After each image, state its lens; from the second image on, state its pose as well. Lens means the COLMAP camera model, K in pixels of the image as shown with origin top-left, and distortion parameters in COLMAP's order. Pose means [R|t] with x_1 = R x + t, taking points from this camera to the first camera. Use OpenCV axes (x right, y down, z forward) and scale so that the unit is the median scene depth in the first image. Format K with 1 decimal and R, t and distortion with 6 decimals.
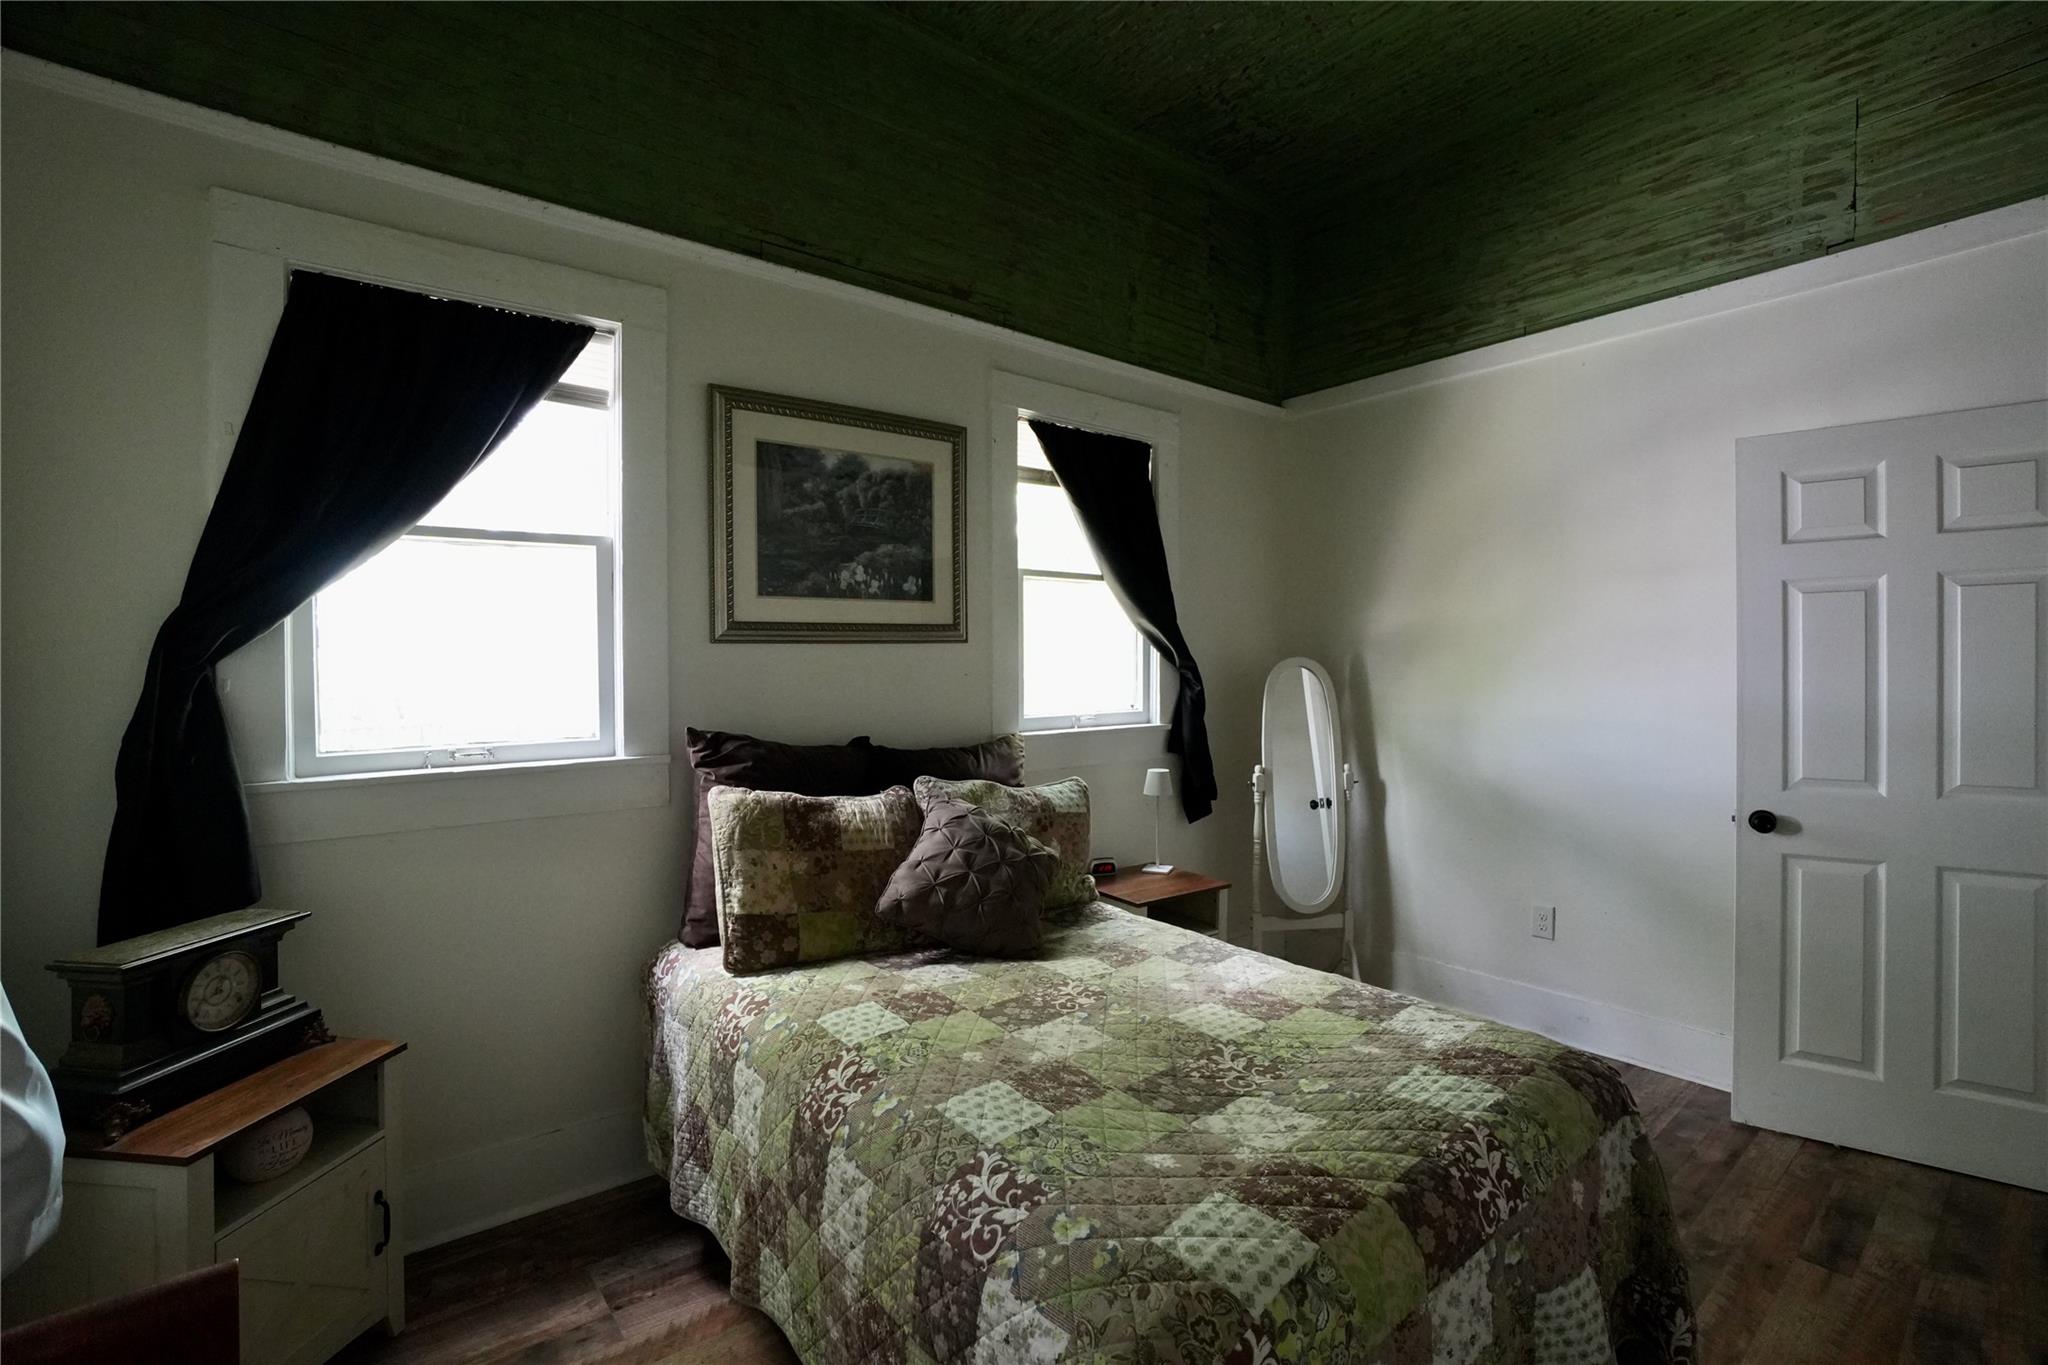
lens RADIAL K [[910.7, 0, 1025.8], [0, 910.7, 674.8], [0, 0, 1]] dist [-0.053438, 0.013680]
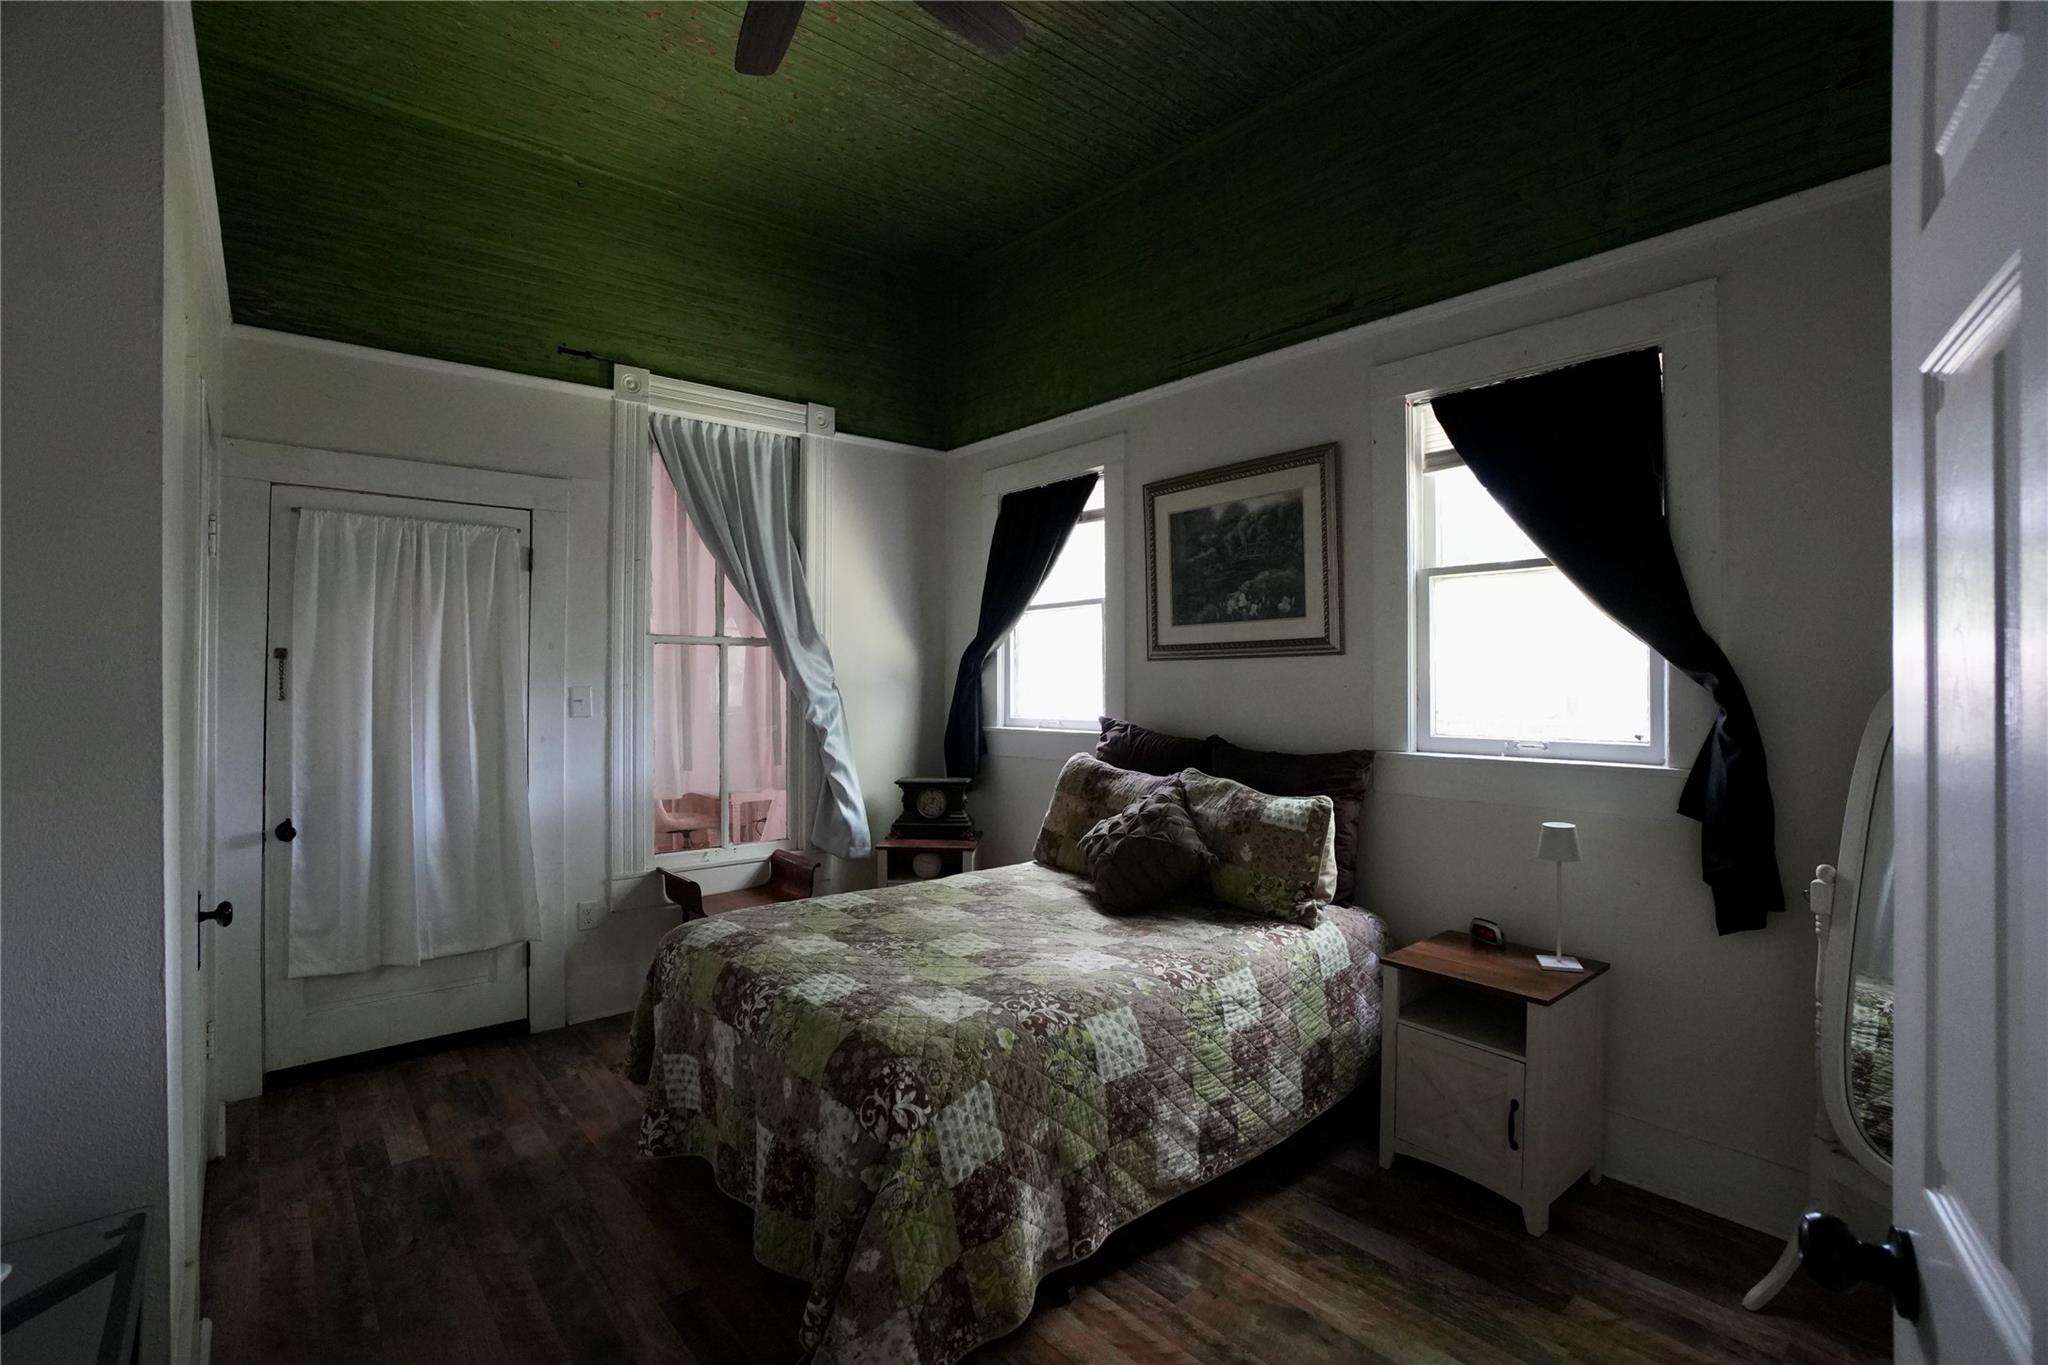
lens RADIAL K [[910.7, 0, 1021.8], [0, 910.7, 682.8], [0, 0, 1]] dist [-0.053438, 0.013680]
pose [[0.039694, 0.017597, -0.999057, 1.042914], [-0.002922, 0.999843, 0.017495, -0.023009], [0.999208, 0.002225, 0.039740, 0.684579]]
